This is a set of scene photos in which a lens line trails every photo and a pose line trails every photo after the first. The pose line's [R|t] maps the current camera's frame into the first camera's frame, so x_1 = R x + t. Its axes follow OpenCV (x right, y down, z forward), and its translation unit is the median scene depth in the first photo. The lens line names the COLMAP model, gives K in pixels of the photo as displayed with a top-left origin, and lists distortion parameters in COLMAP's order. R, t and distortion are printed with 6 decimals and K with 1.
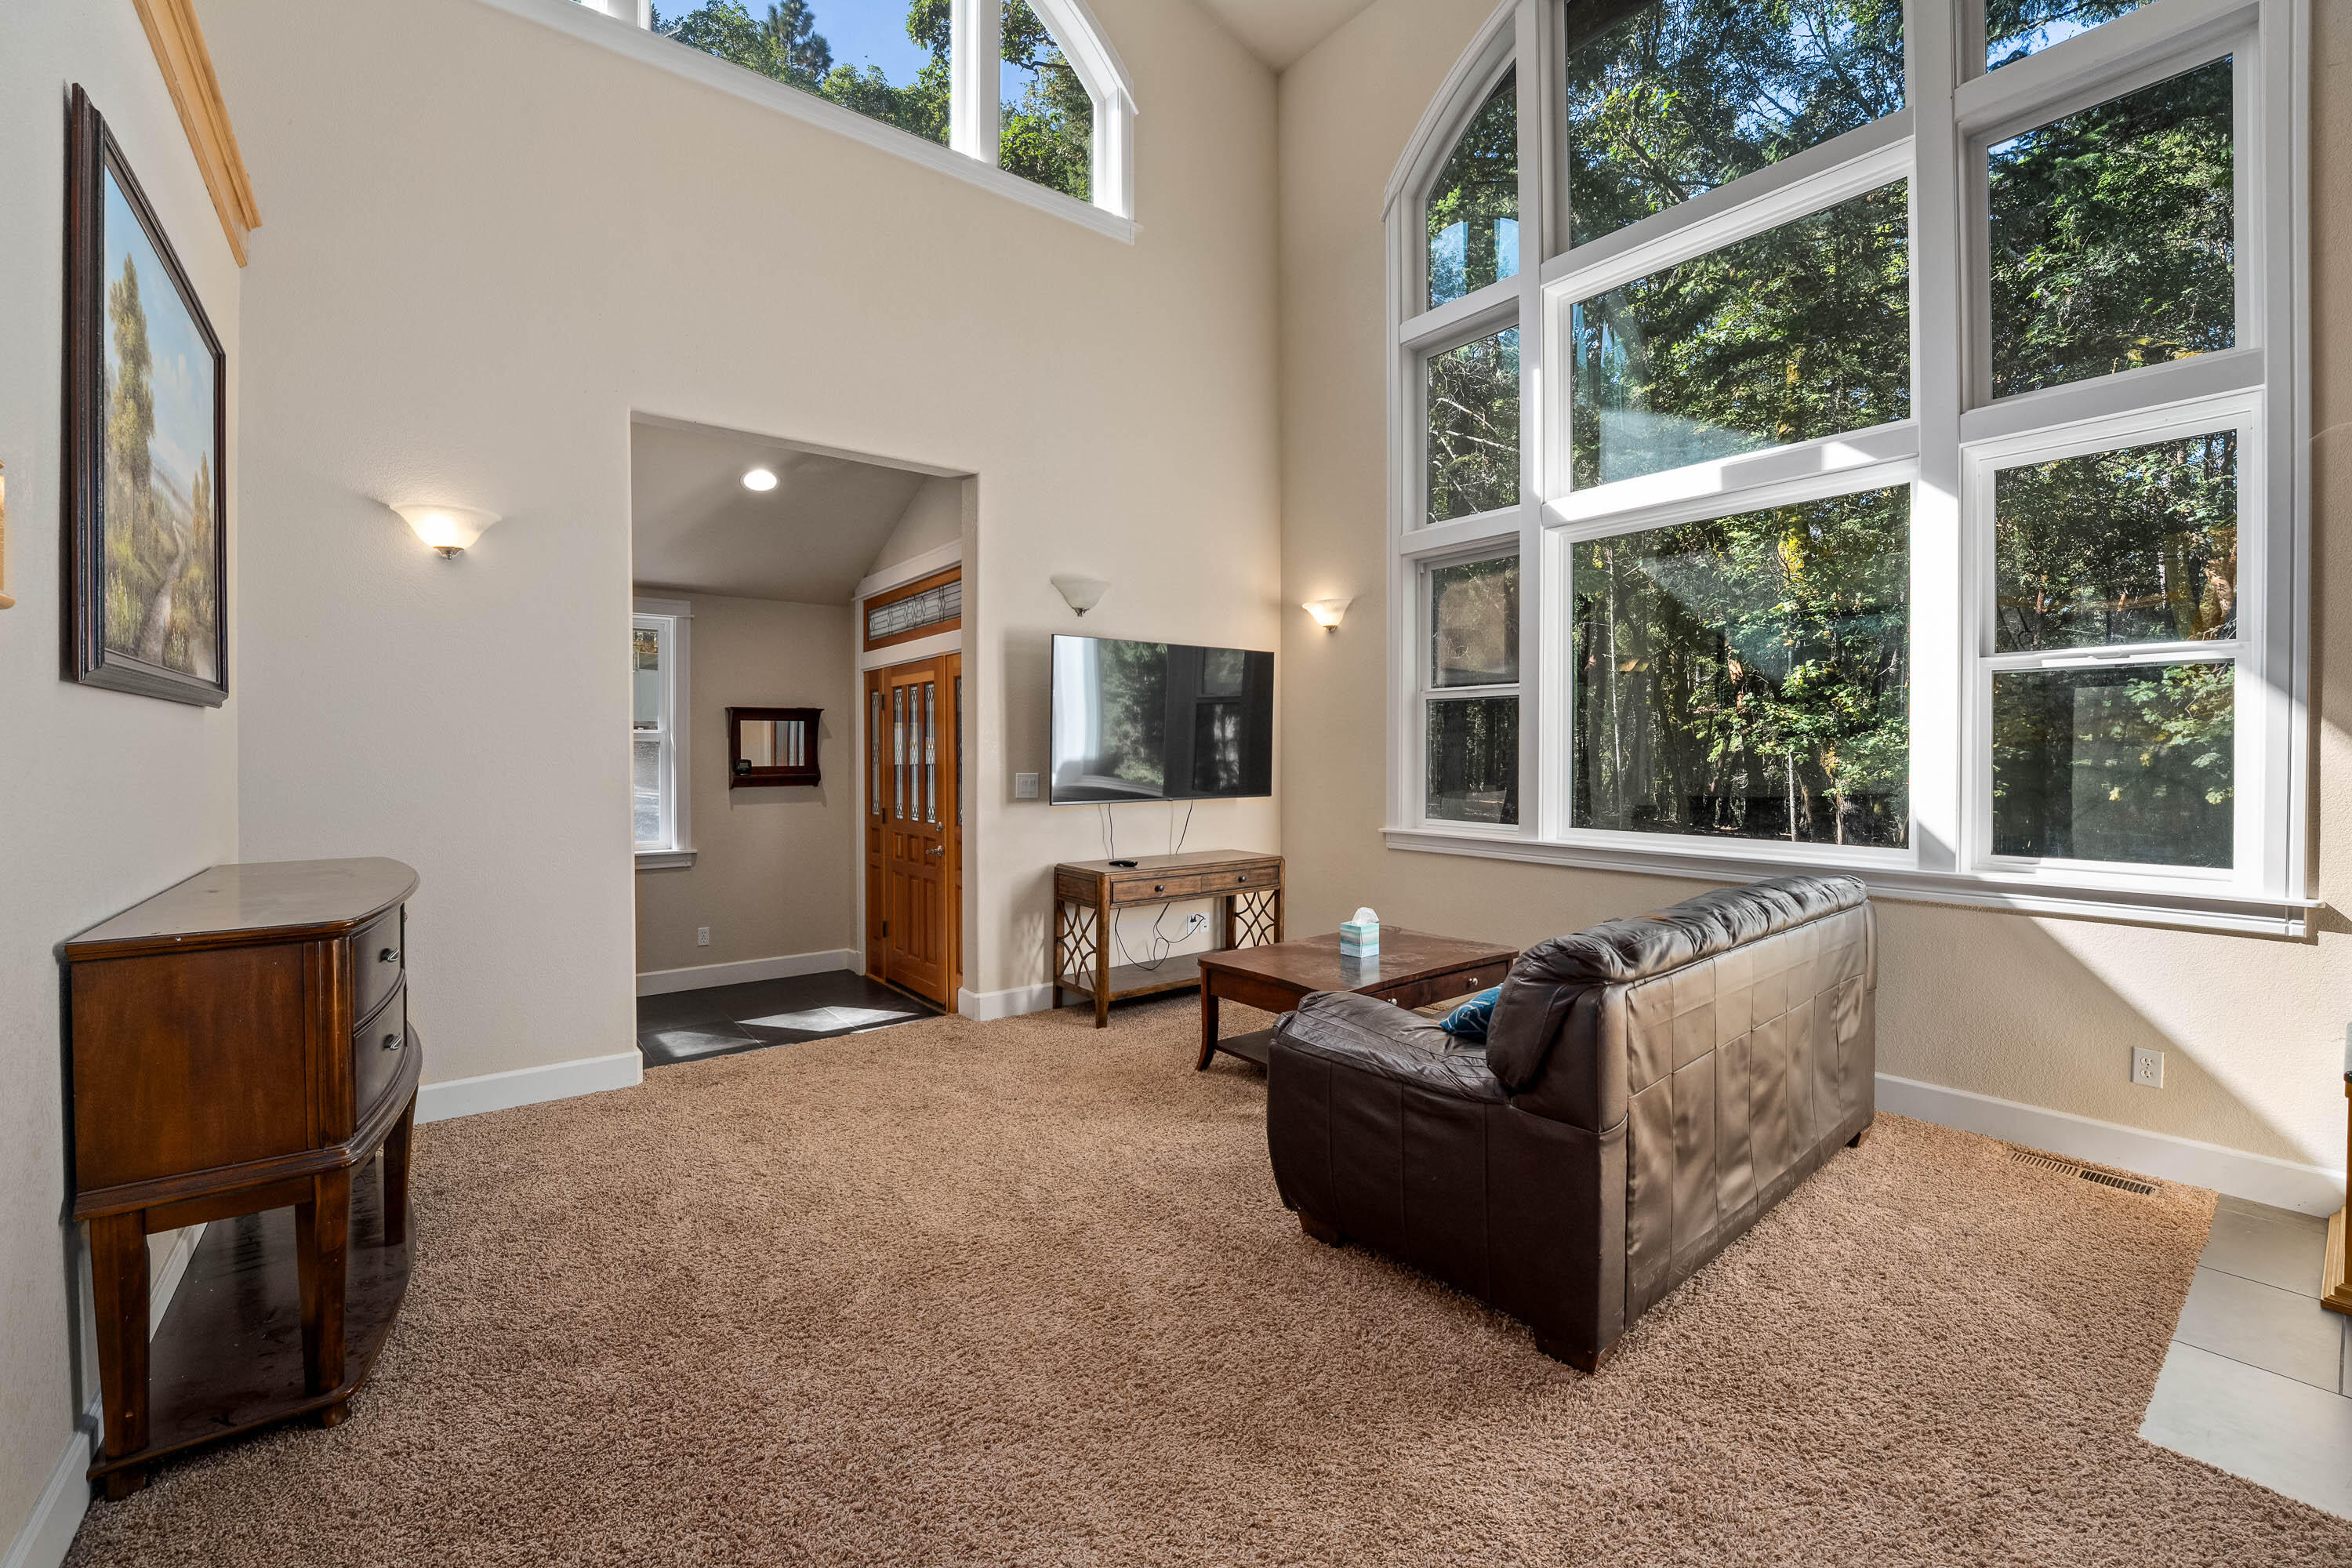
lens RADIAL K [[967.3, 0, 1175.8], [0, 967.3, 758.0], [0, 0, 1]] dist [-0.023369, 0.002228]
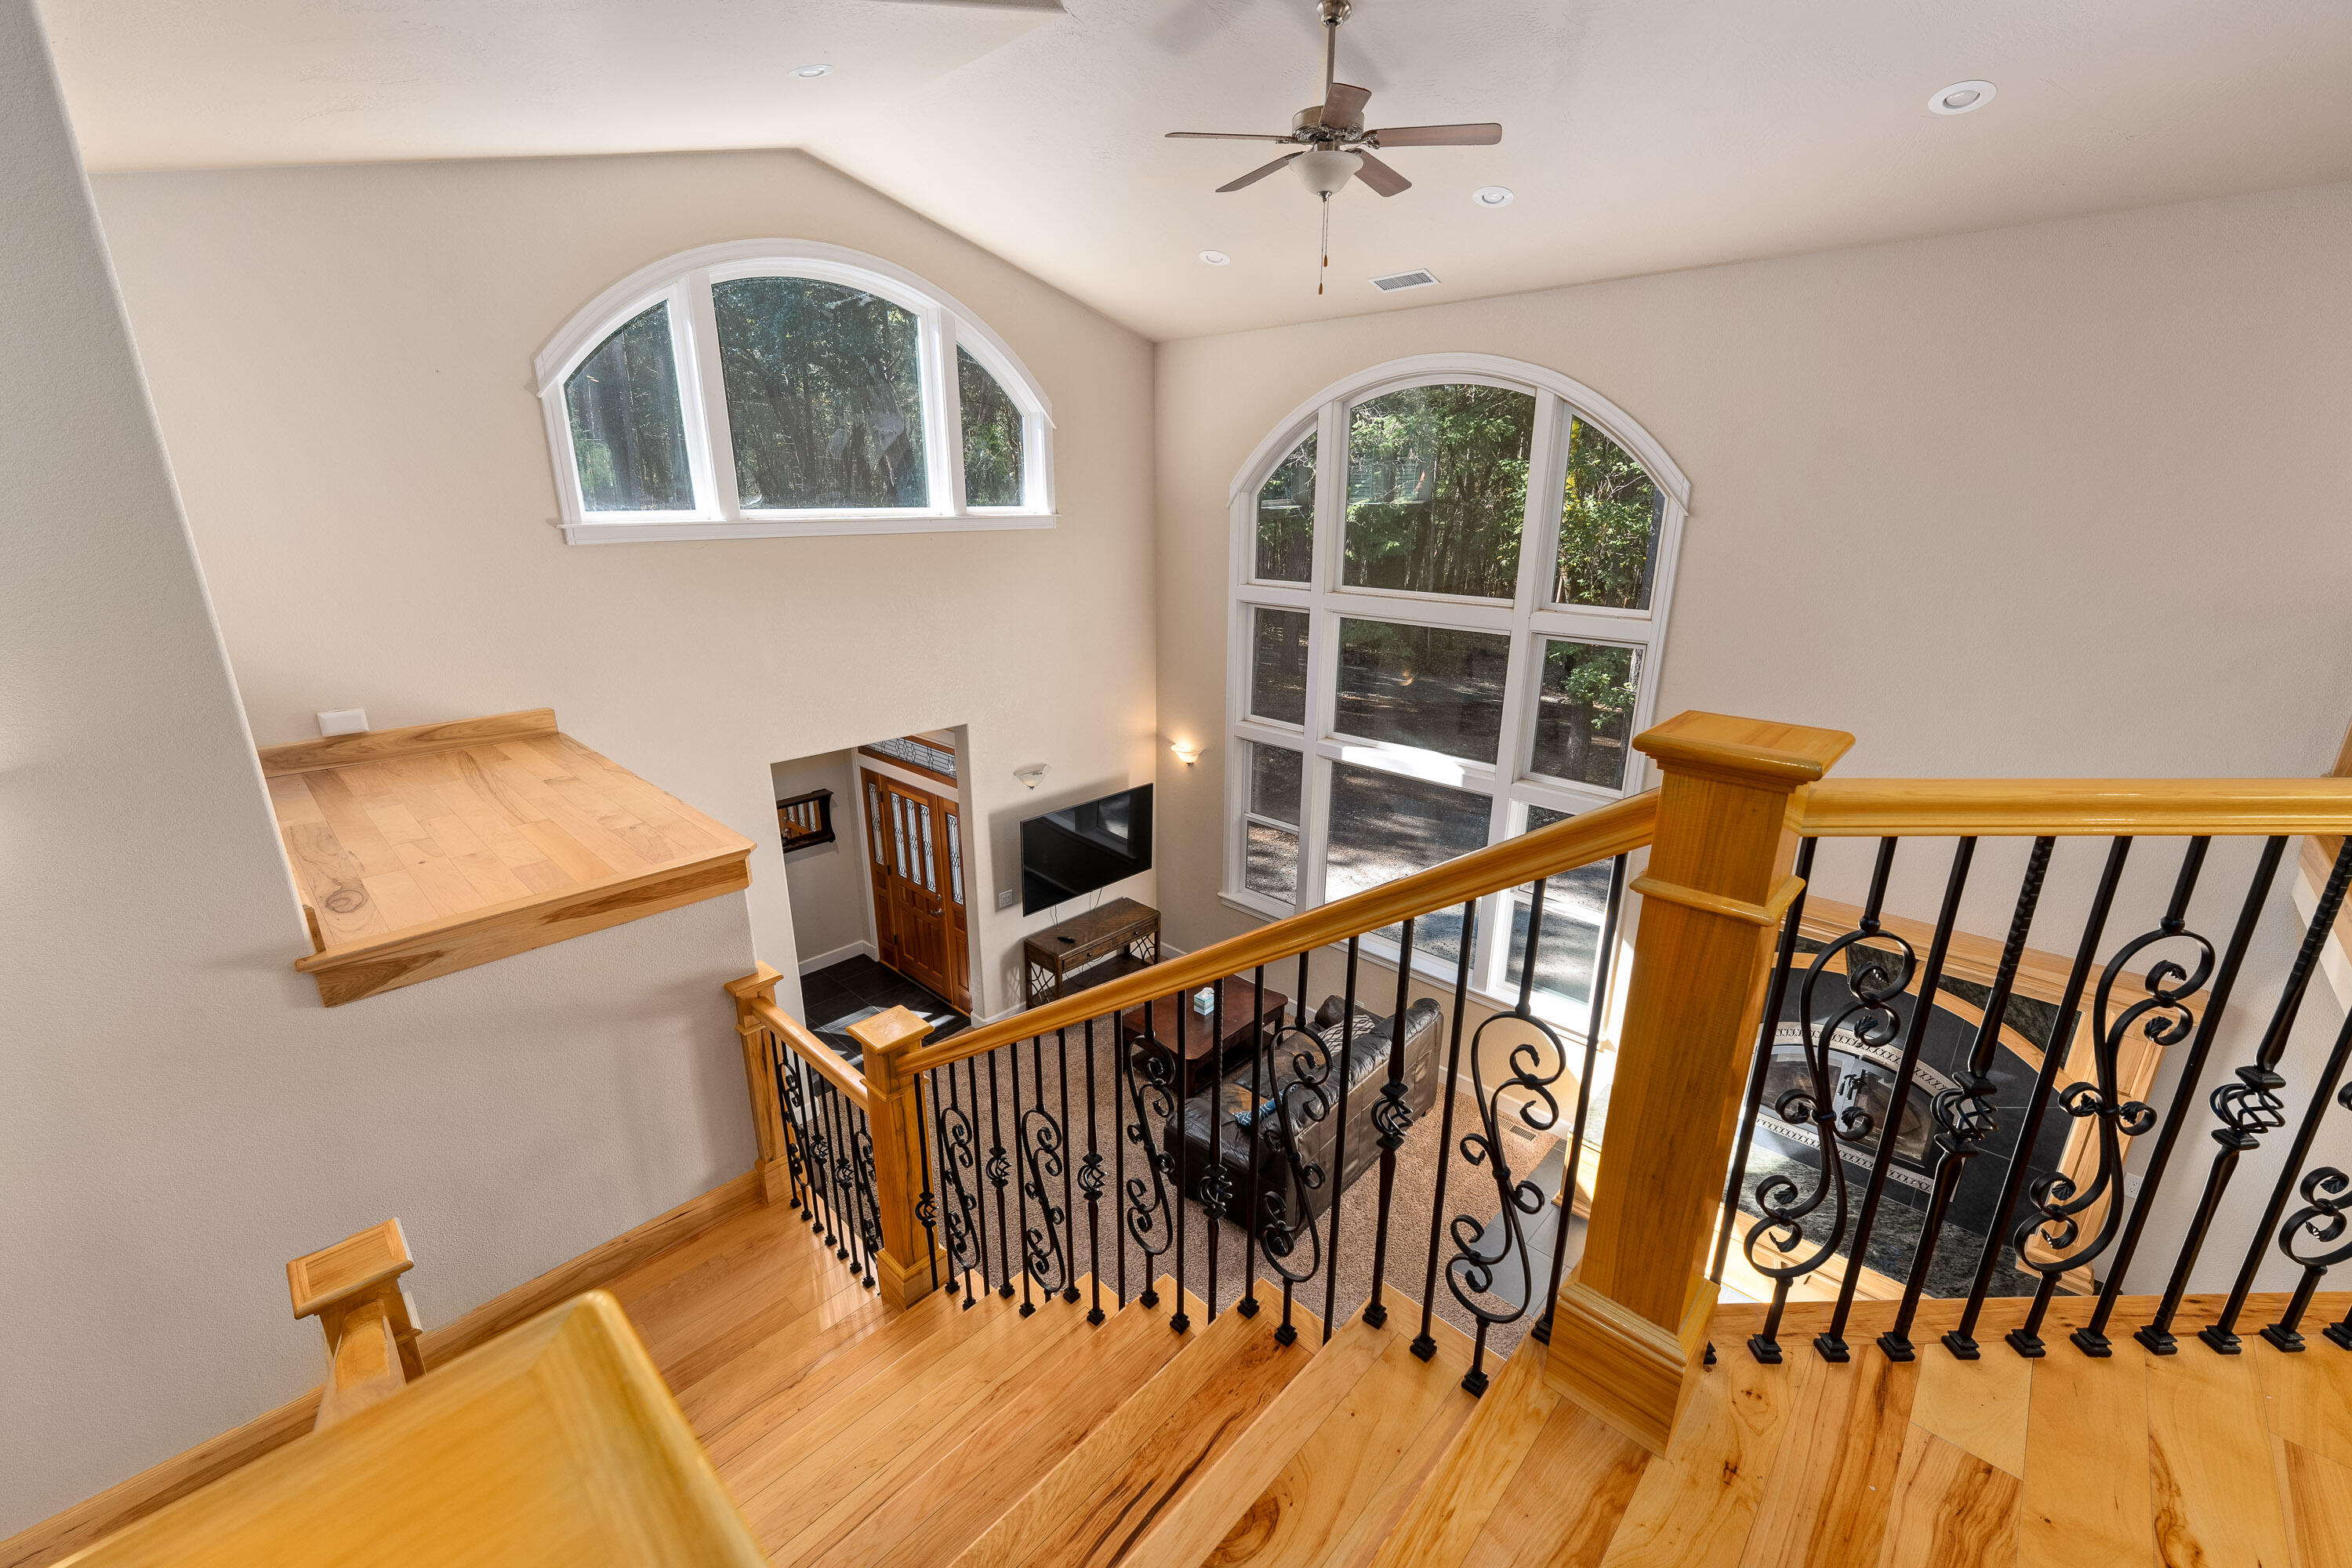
lens RADIAL K [[967.3, 0, 1175.7], [0, 967.3, 785.7], [0, 0, 1]] dist [-0.023369, 0.002228]
pose [[0.989005, -0.043059, 0.141477, -0.087364], [-0.001360, 0.953984, 0.299854, -0.604829], [-0.147878, -0.296749, 0.943436, -0.493376]]
